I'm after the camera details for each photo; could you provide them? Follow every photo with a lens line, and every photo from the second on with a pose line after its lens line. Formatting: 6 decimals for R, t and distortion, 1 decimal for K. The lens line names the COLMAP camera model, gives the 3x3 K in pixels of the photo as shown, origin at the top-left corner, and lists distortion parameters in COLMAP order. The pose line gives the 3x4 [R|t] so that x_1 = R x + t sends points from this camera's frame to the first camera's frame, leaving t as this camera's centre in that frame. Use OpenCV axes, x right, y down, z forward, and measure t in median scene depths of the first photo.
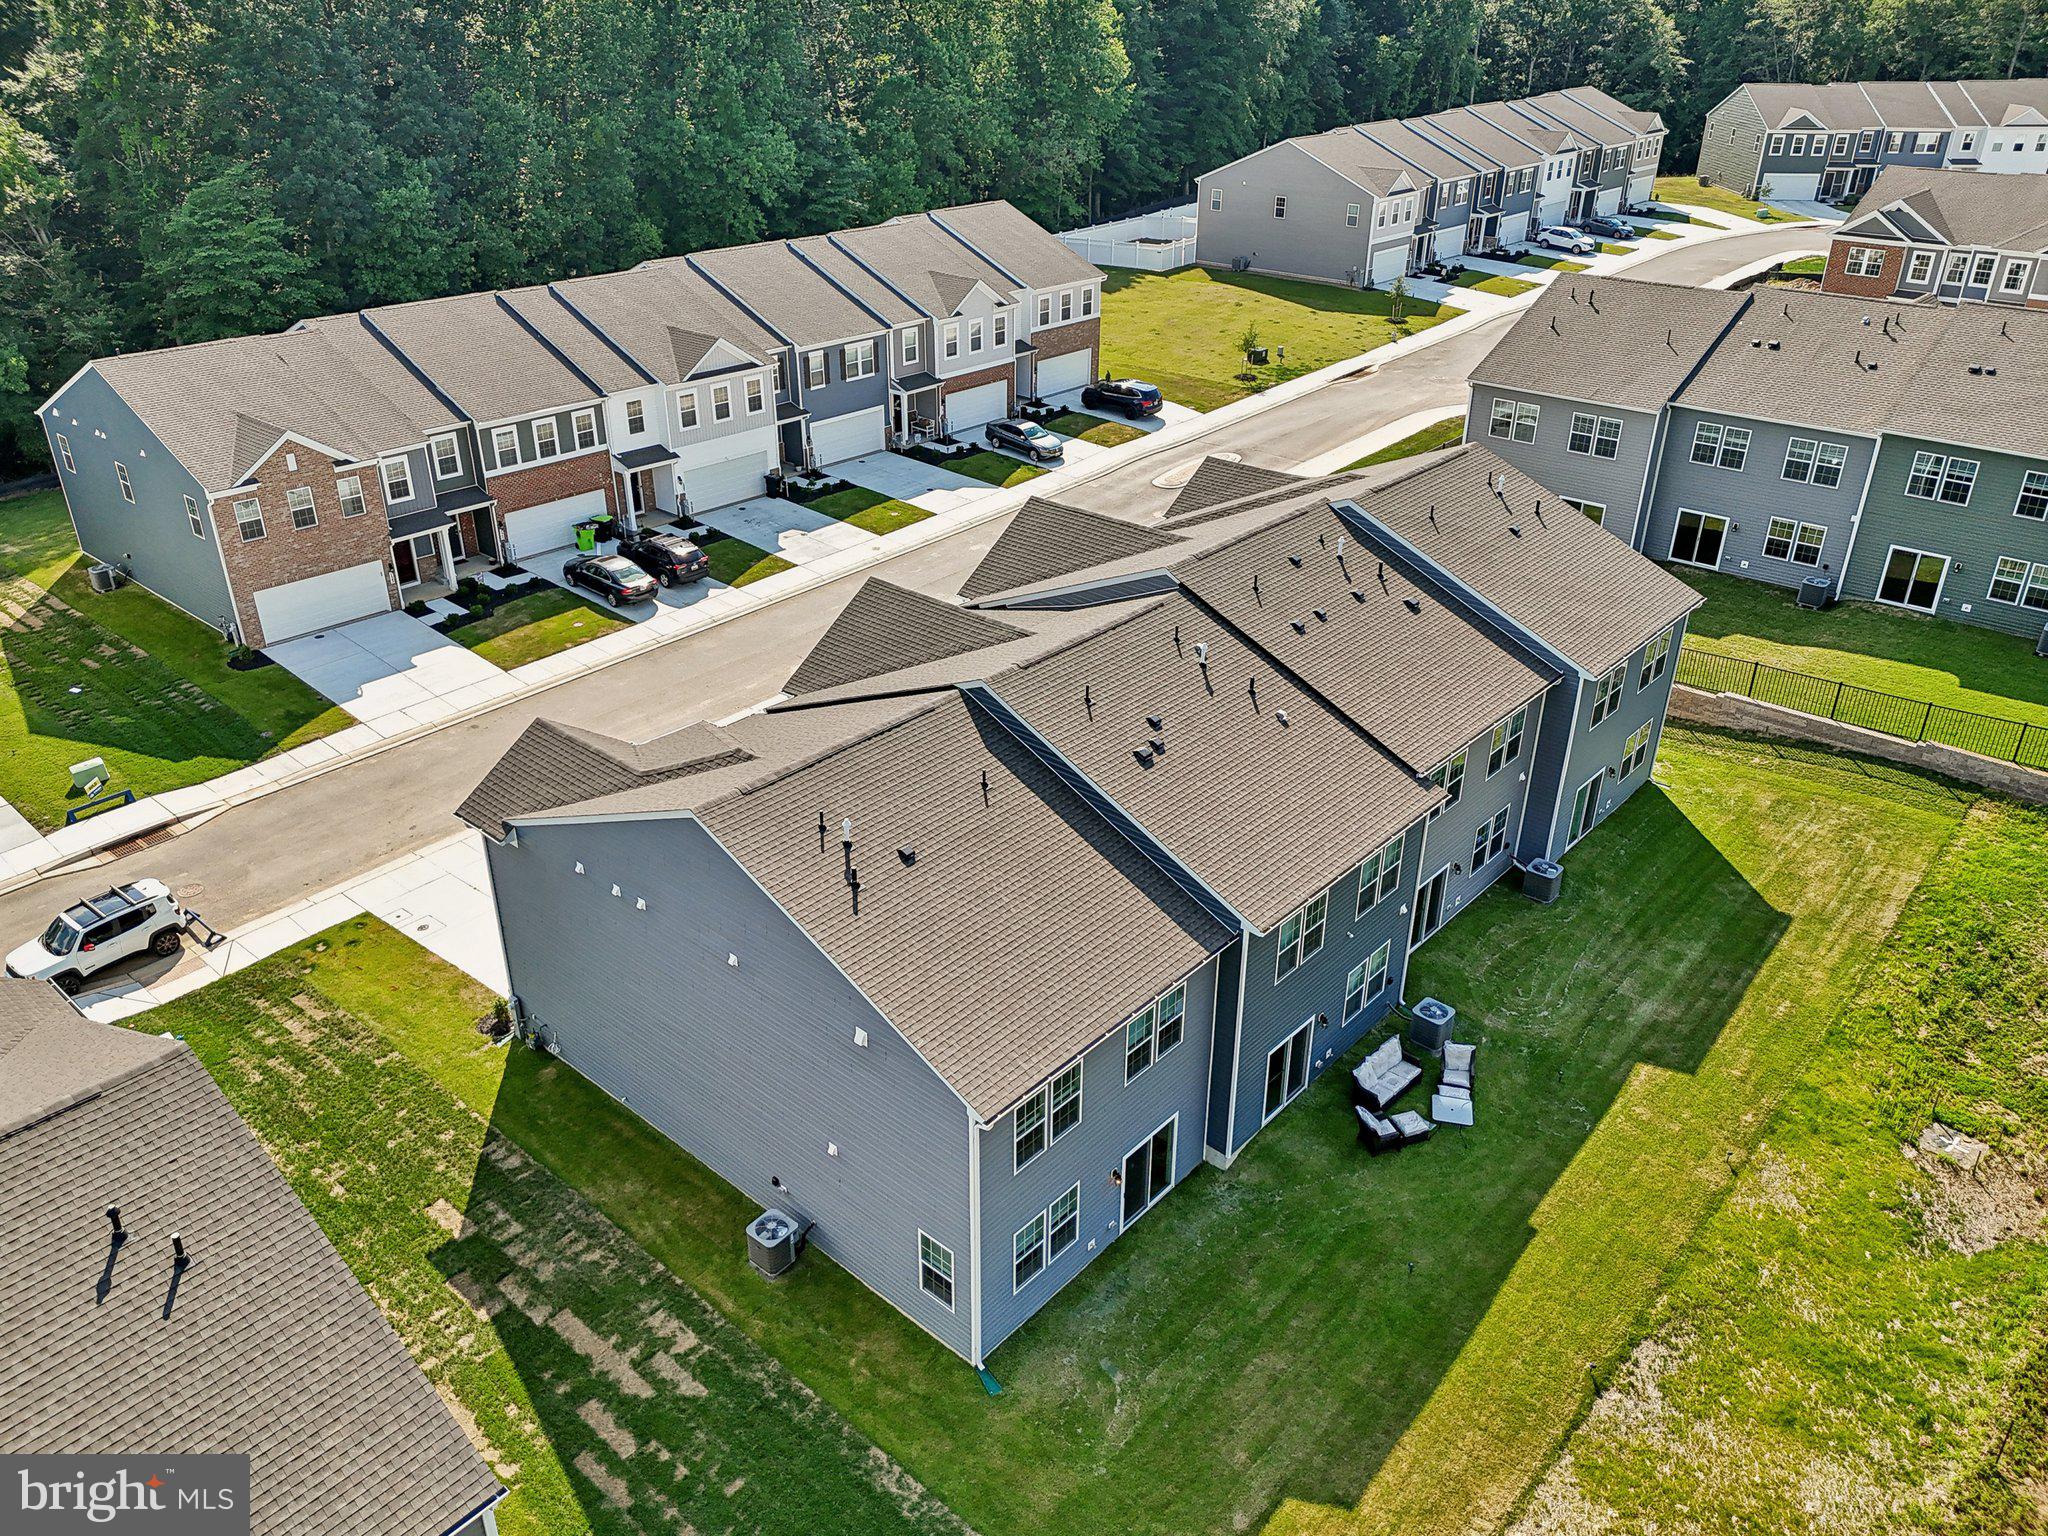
lens RADIAL K [[1510.3, 0, 1026.6], [0, 1510.3, 764.1], [0, 0, 1]] dist [0.087242, -0.096504]
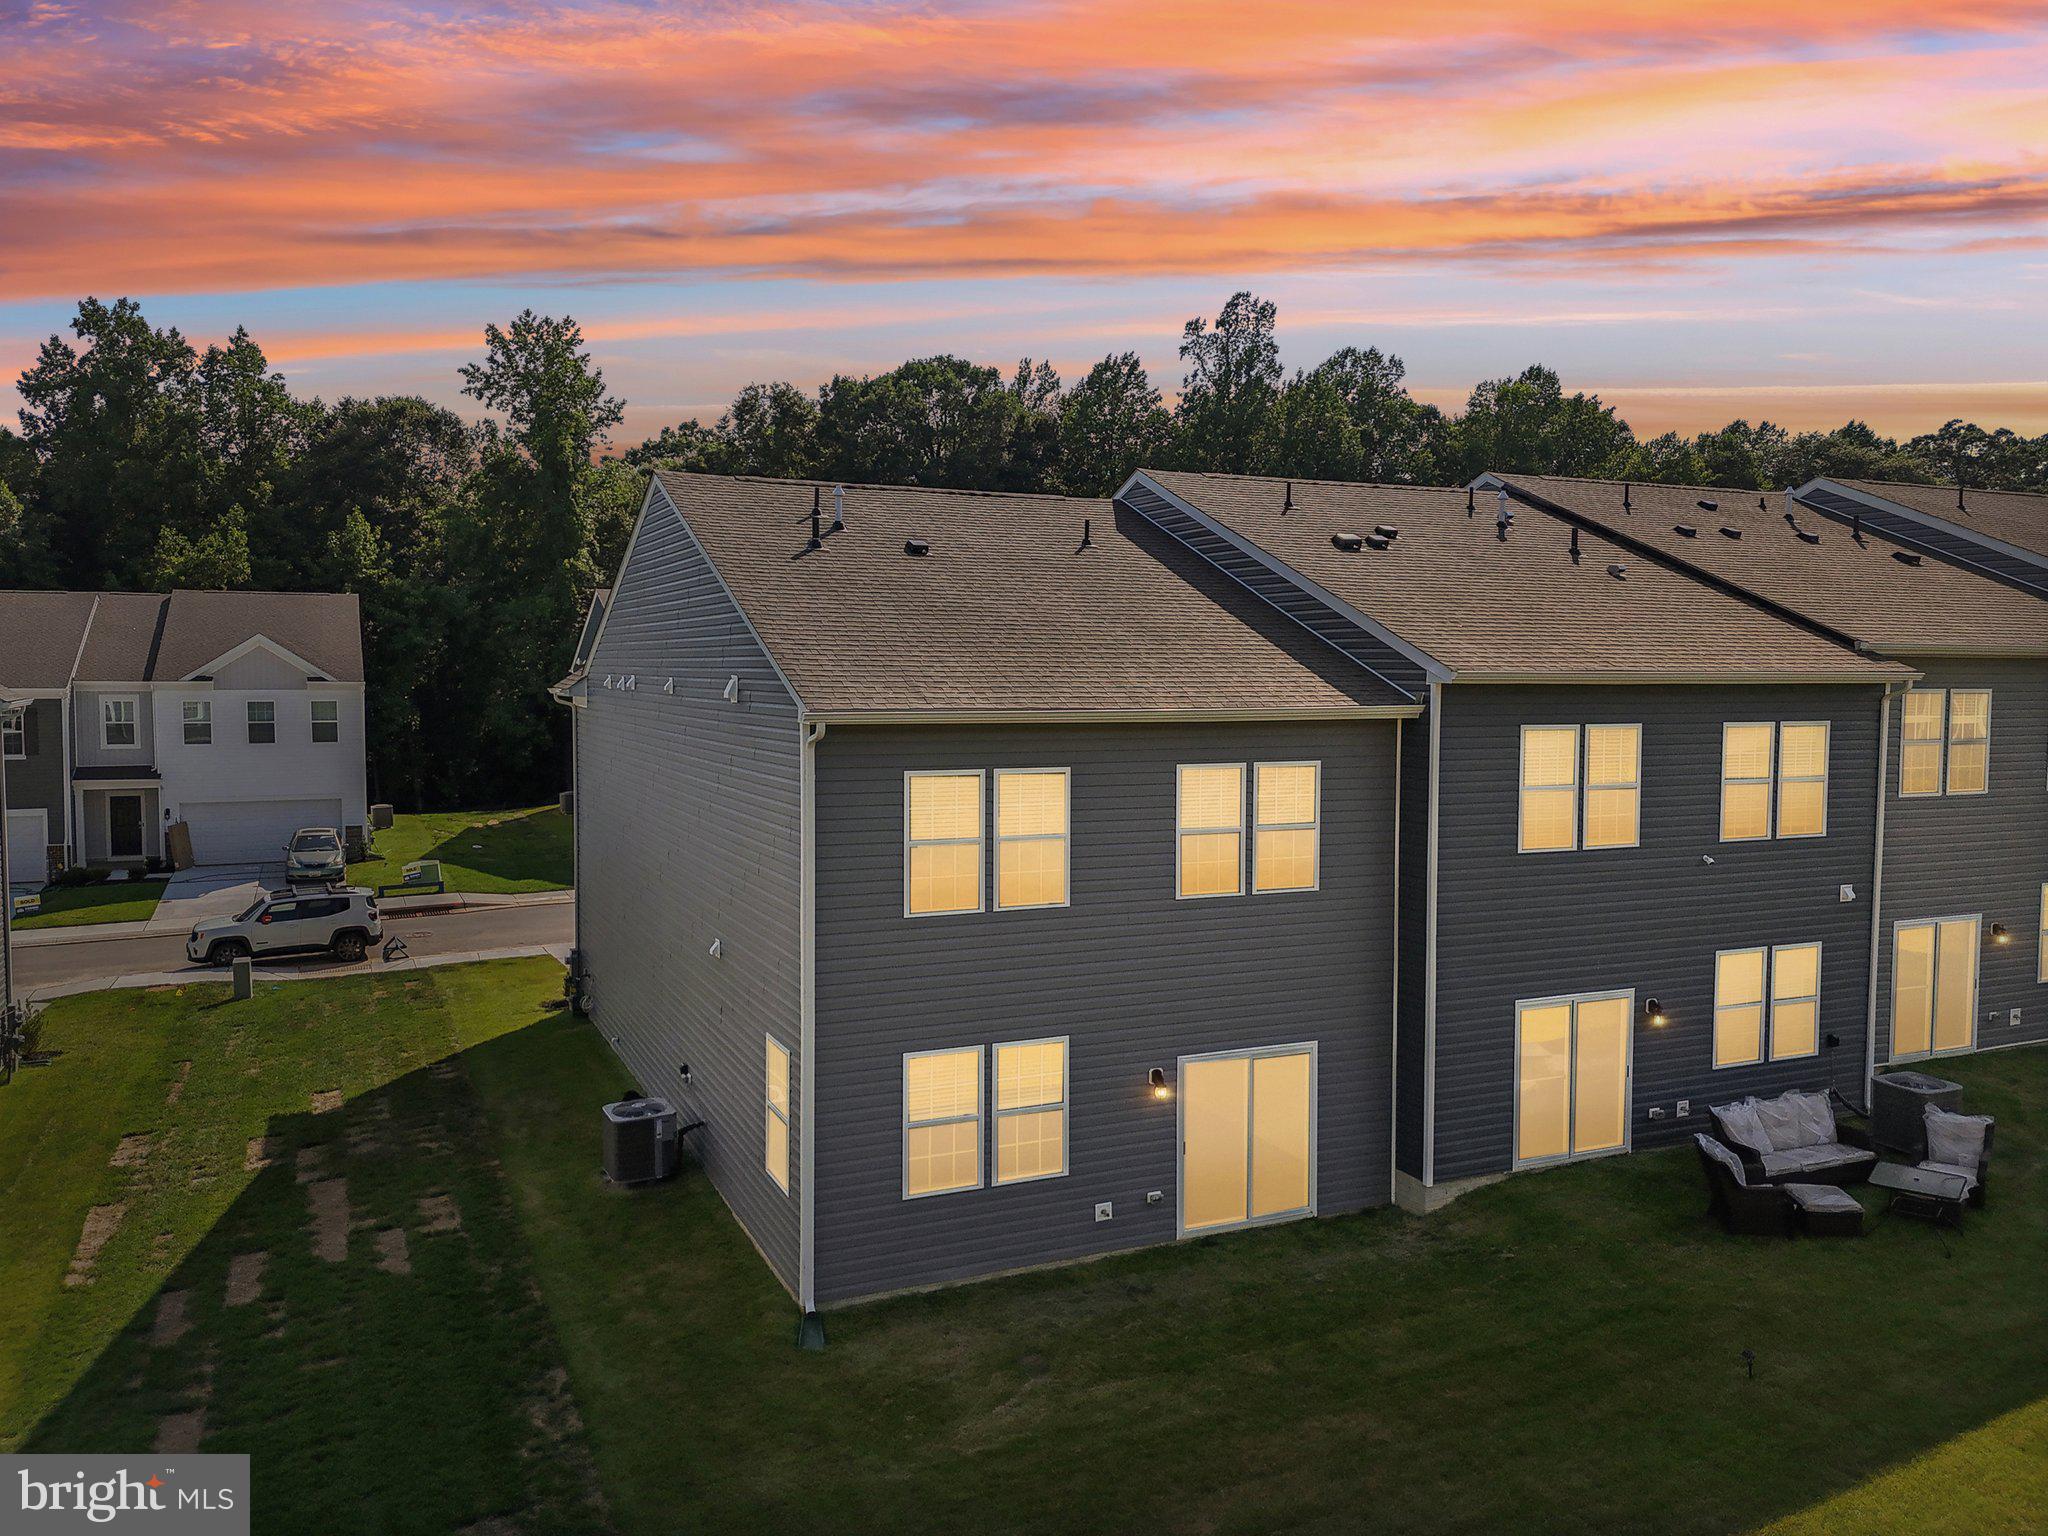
lens RADIAL K [[1505.4, 0, 1025.4], [0, 1505.4, 763.2], [0, 0, 1]] dist [0.083791, -0.092926]
pose [[0.912873, 0.022750, -0.407609, 0.112464], [-0.188041, 0.909655, -0.370363, 0.179324], [0.362358, 0.414741, 0.834677, 0.222356]]
